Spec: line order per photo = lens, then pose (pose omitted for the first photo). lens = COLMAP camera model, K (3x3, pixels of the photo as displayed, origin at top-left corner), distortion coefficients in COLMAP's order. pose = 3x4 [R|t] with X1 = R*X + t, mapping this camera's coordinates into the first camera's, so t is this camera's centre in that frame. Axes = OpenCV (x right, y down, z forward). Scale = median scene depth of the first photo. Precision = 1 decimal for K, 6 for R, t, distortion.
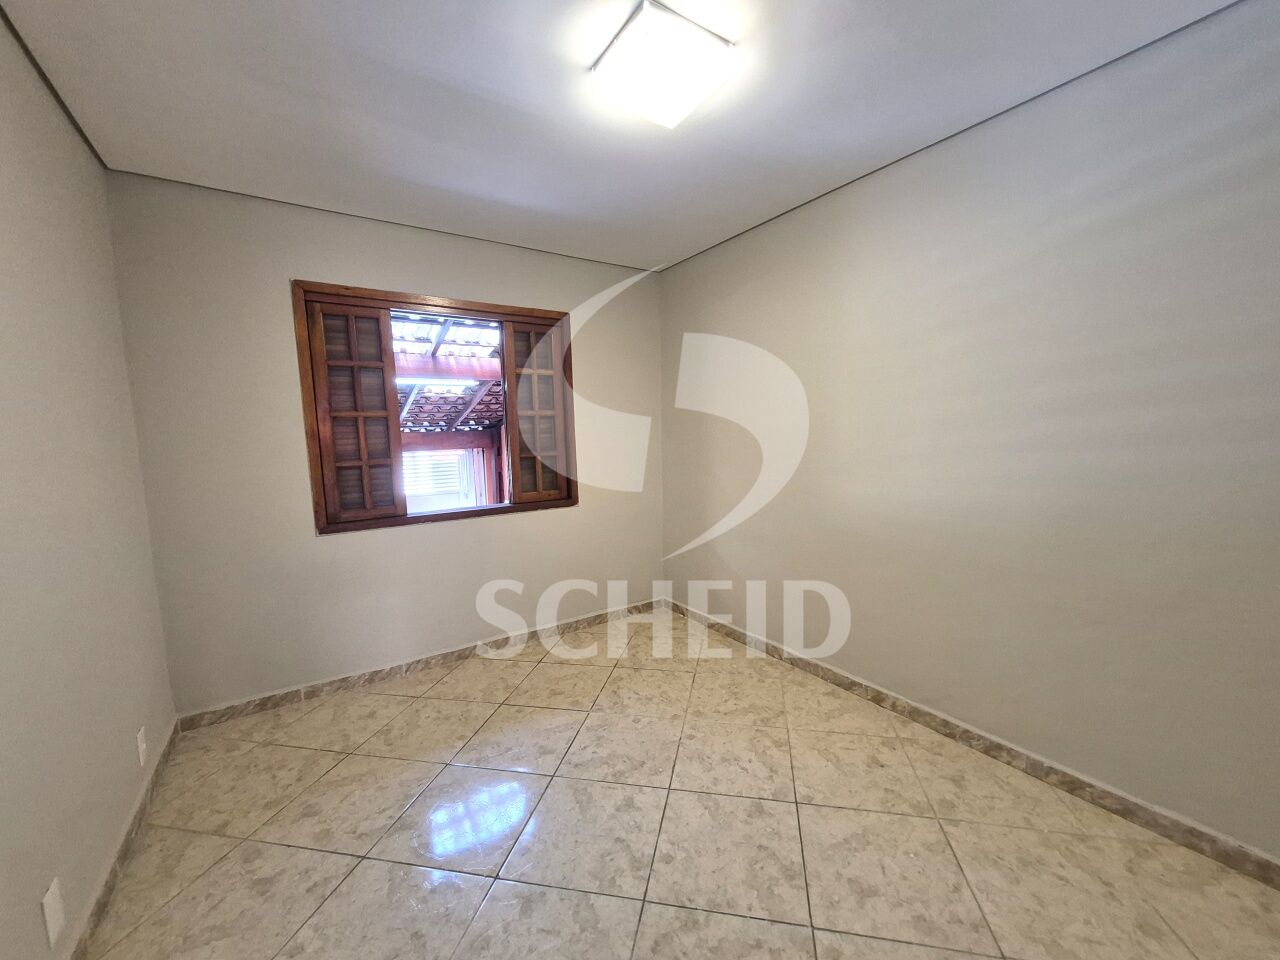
lens RADIAL K [[502.0, 0, 653.2], [0, 502.0, 484.8], [0, 0, 1]] dist [0.000992, -0.000570]
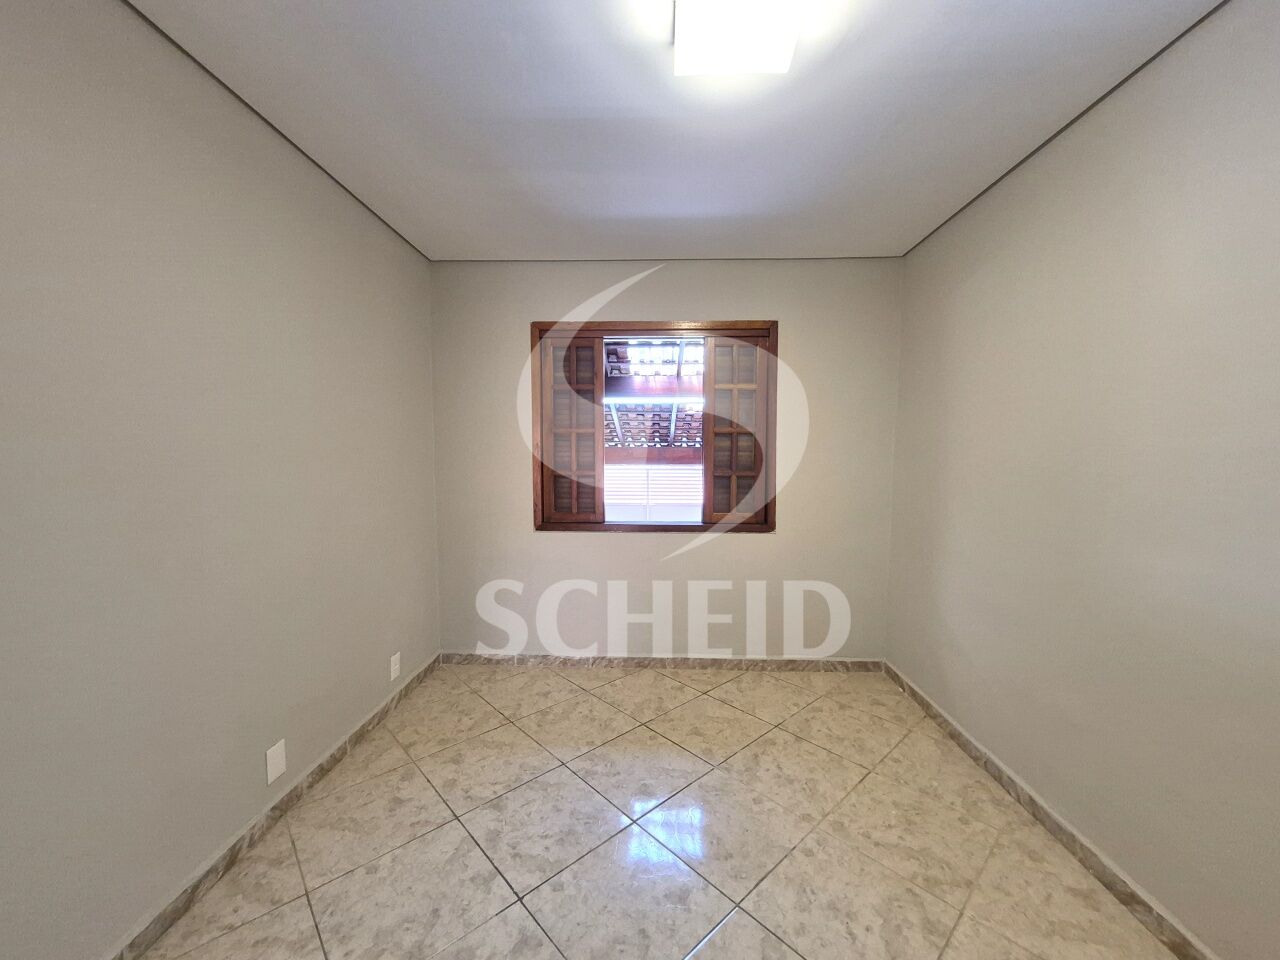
lens RADIAL K [[502.0, 0, 653.2], [0, 502.0, 484.8], [0, 0, 1]] dist [0.000992, -0.000570]
pose [[0.811243, 0.067556, -0.580794, 0.255700], [-0.085849, 0.996300, -0.004027, -0.029347], [0.578373, 0.053127, 0.814041, 0.185161]]
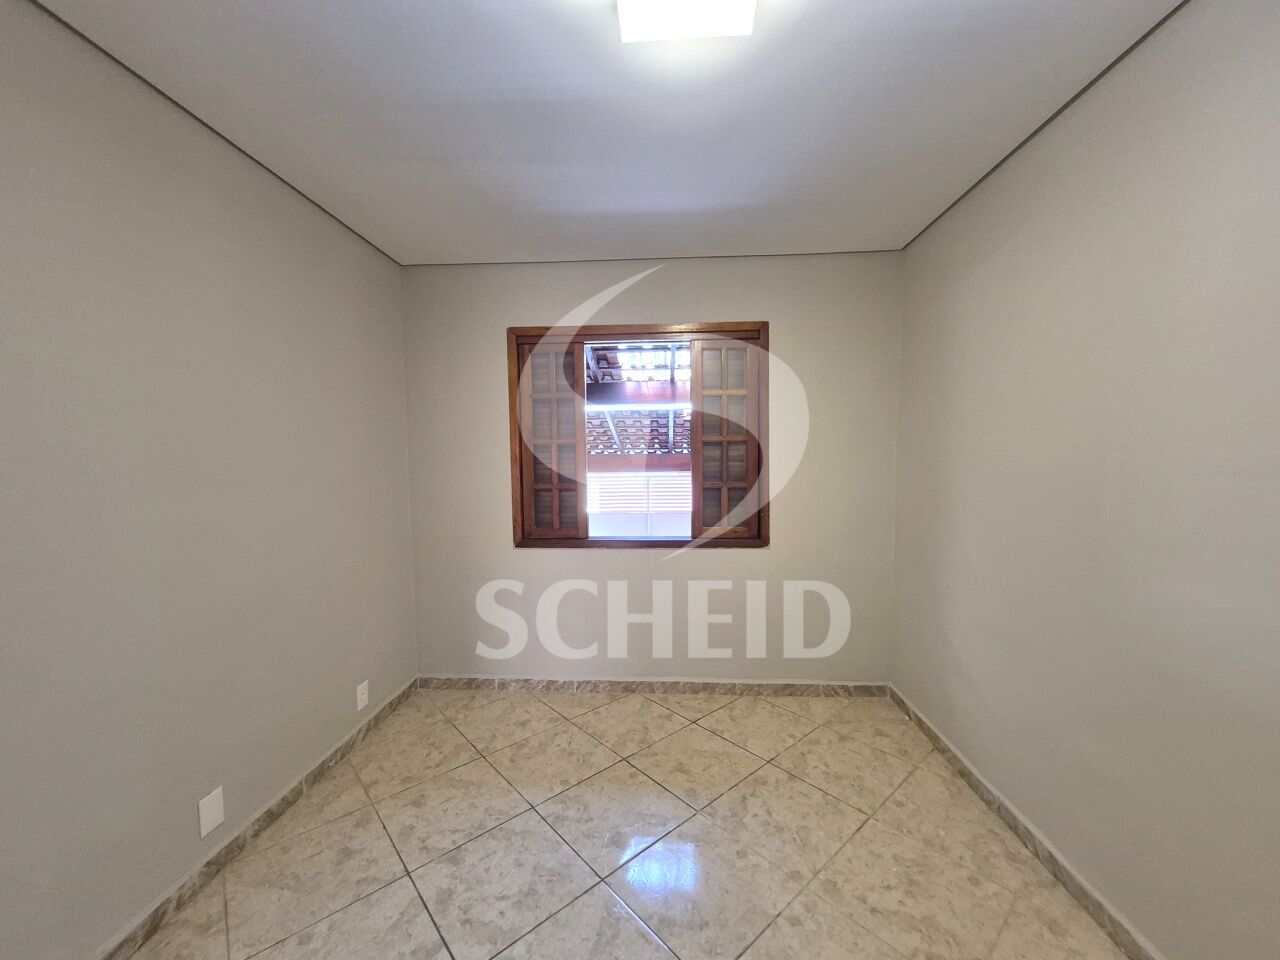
lens RADIAL K [[502.0, 0, 653.2], [0, 502.0, 484.8], [0, 0, 1]] dist [0.000992, -0.000570]
pose [[0.797760, 0.054060, -0.600547, 0.262352], [-0.074126, 0.997211, -0.008702, -0.056680], [0.598402, 0.051458, 0.799542, 0.277389]]
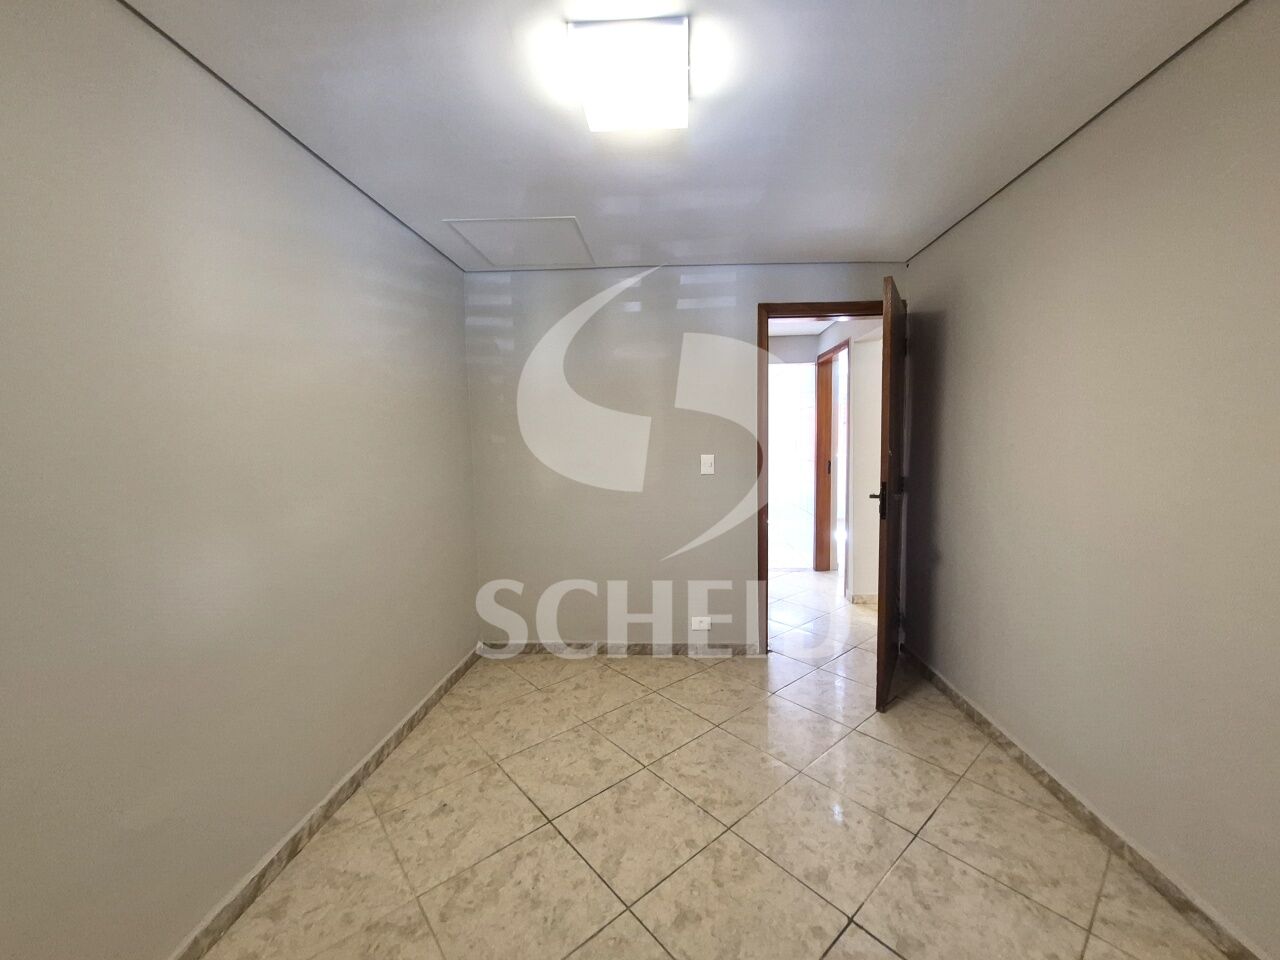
lens RADIAL K [[502.0, 0, 653.2], [0, 502.0, 484.8], [0, 0, 1]] dist [0.000992, -0.000570]
pose [[-0.786809, -0.017977, 0.616935, -0.360772], [0.098735, 0.983036, 0.154567, -0.129416], [-0.609248, 0.182528, -0.771686, 1.107894]]
